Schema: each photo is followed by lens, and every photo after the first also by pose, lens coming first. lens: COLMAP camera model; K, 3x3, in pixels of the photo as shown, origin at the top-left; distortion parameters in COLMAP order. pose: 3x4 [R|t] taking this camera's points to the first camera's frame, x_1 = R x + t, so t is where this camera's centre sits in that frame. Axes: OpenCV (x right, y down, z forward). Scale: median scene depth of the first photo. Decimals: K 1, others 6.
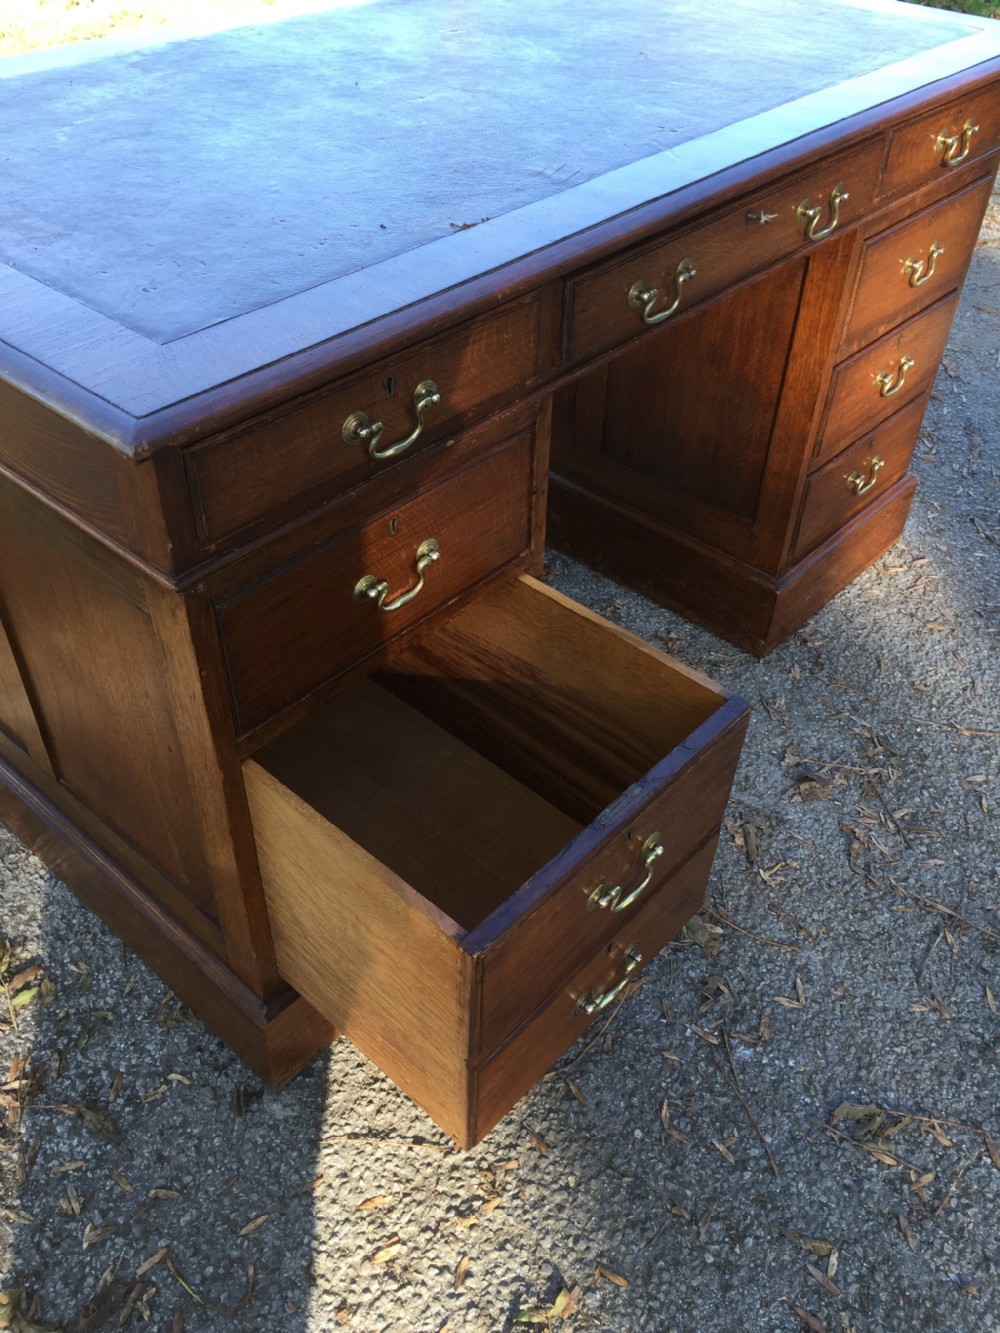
lens RADIAL K [[1142.9, 0, 516.0], [0, 1142.9, 646.5], [0, 0, 1]] dist [0.087667, -0.106520]
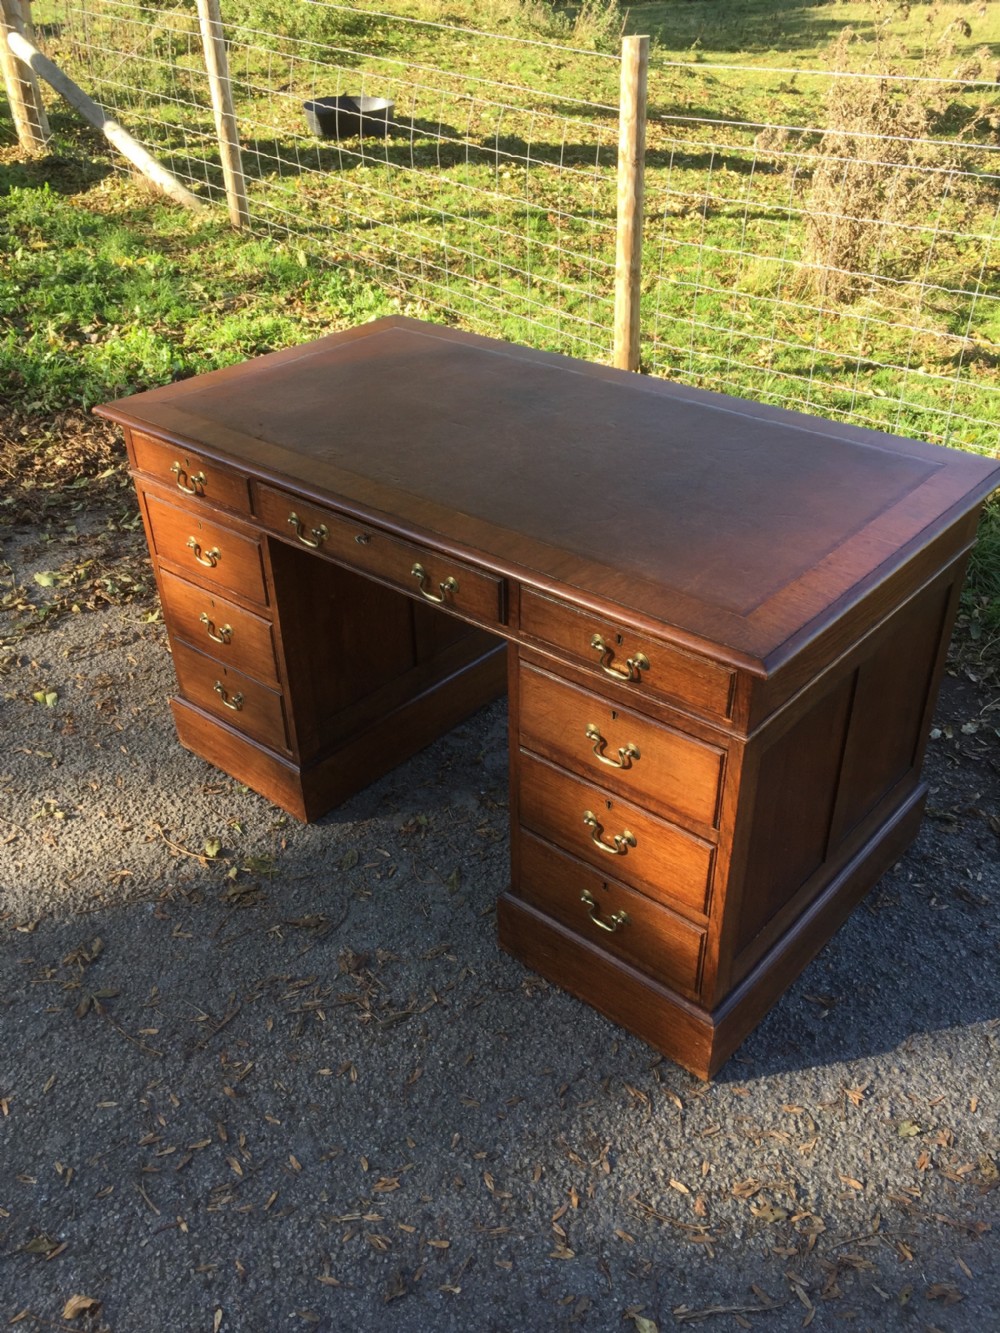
lens RADIAL K [[1142.9, 0, 486.5], [0, 1142.9, 659.3], [0, 0, 1]] dist [0.087917, -0.125066]
pose [[-0.000612, 0.512778, -0.858521, 1.612022], [-0.633382, 0.664159, 0.397141, -0.972461], [0.773839, 0.544014, 0.324378, 0.687997]]
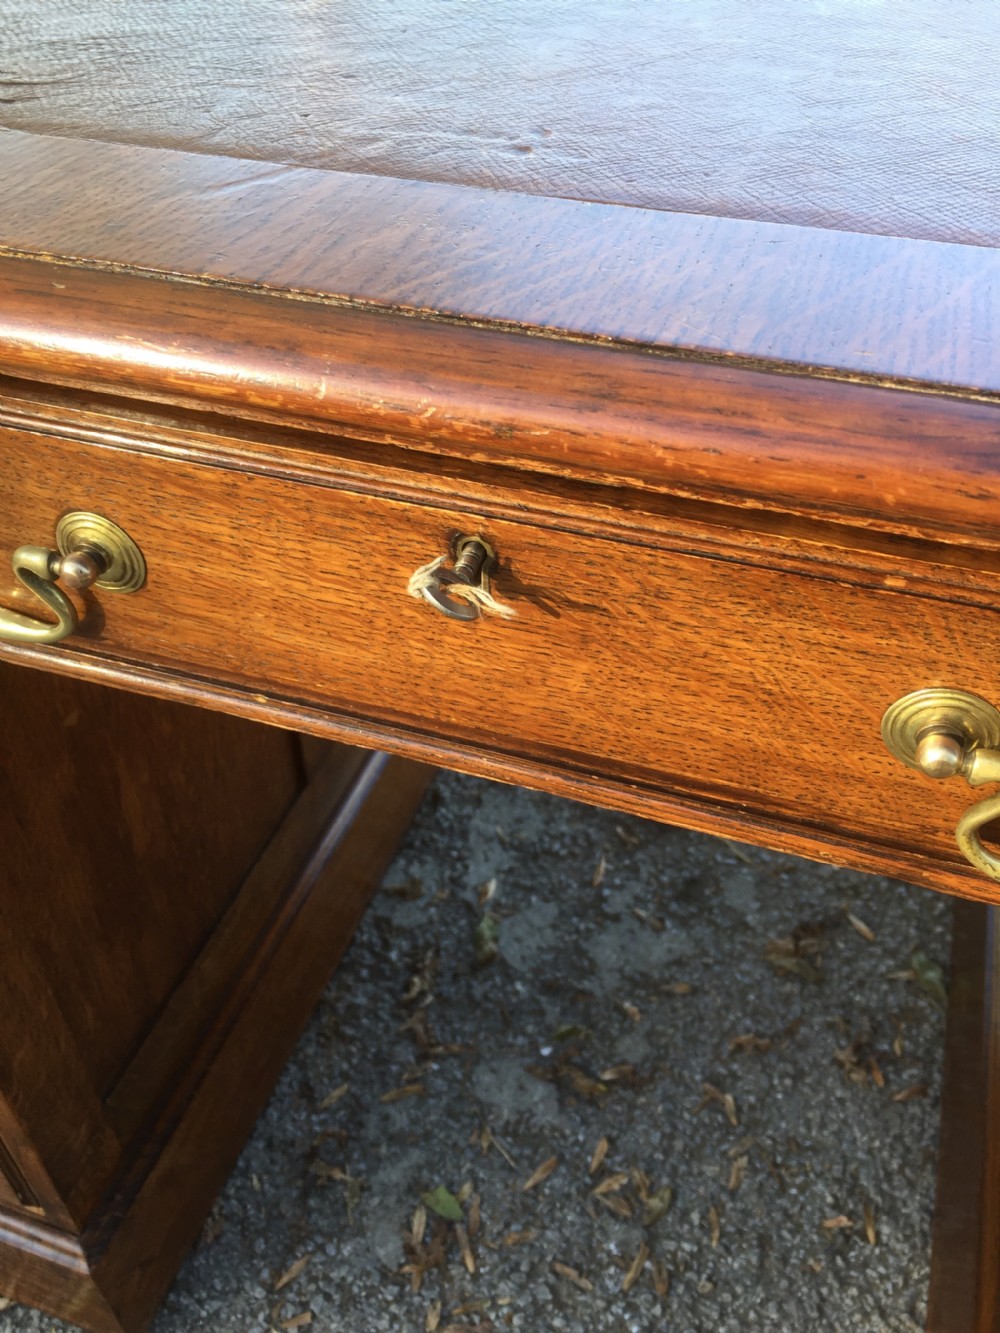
lens RADIAL K [[1144.5, 0, 483.9], [0, 1144.5, 664.8], [0, 0, 1]] dist [0.093435, -0.136675]
pose [[0.385058, 0.585609, -0.713297, 0.362096], [-0.587569, 0.751569, 0.299844, -0.414310], [0.711683, 0.303654, 0.633483, 0.842637]]
